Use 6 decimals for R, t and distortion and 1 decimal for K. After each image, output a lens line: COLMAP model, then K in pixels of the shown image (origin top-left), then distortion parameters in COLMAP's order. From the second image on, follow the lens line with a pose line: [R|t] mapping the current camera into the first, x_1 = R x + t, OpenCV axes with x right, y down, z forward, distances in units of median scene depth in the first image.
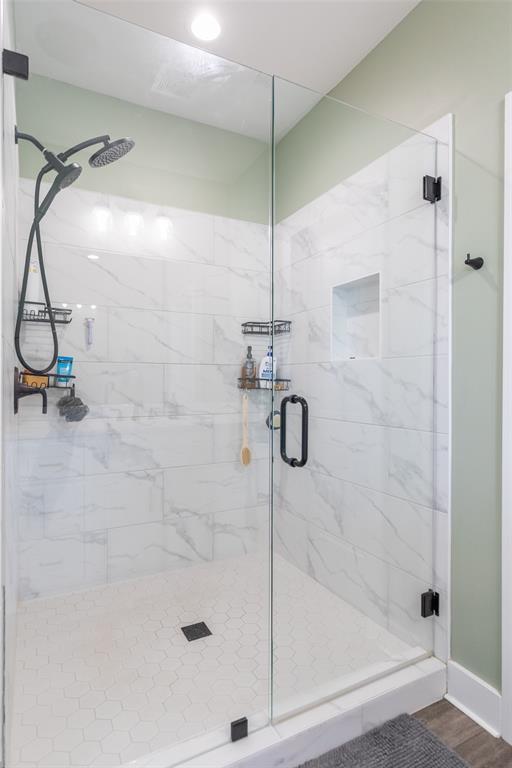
lens RADIAL K [[410.2, 0, 251.8], [0, 410.2, 383.6], [0, 0, 1]] dist [0.006427, -0.000299]
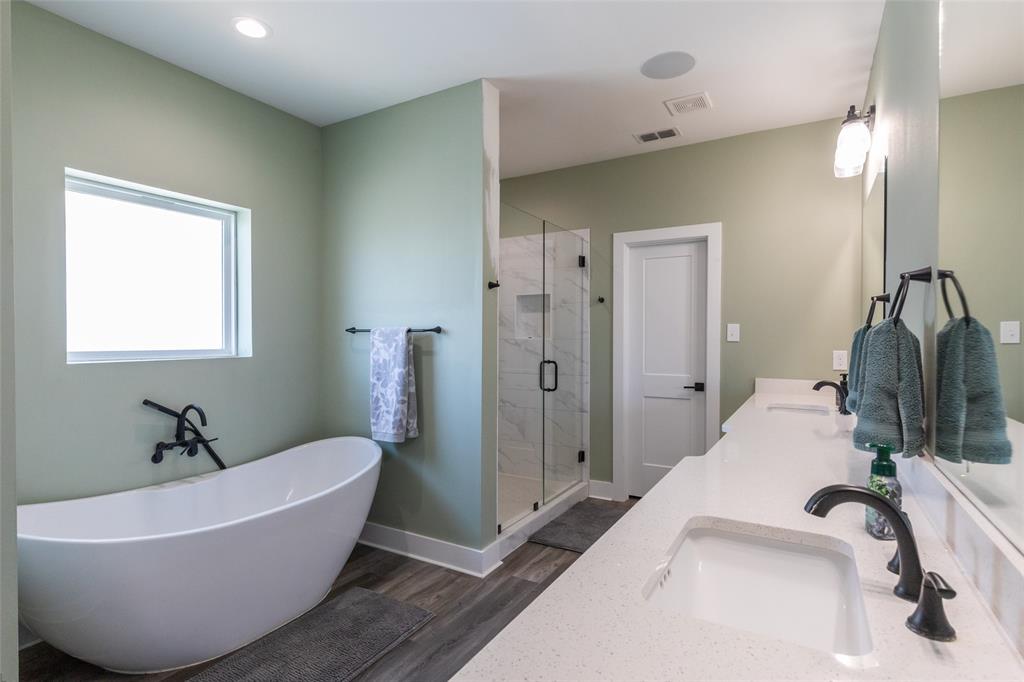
lens RADIAL K [[494.8, 0, 515.2], [0, 494.8, 342.0], [0, 0, 1]] dist [-0.002882, -0.000393]
pose [[0.836330, -0.005742, 0.548196, -1.257495], [0.004904, 0.999983, 0.002993, -0.065421], [-0.548204, 0.000185, 0.836345, -0.956328]]
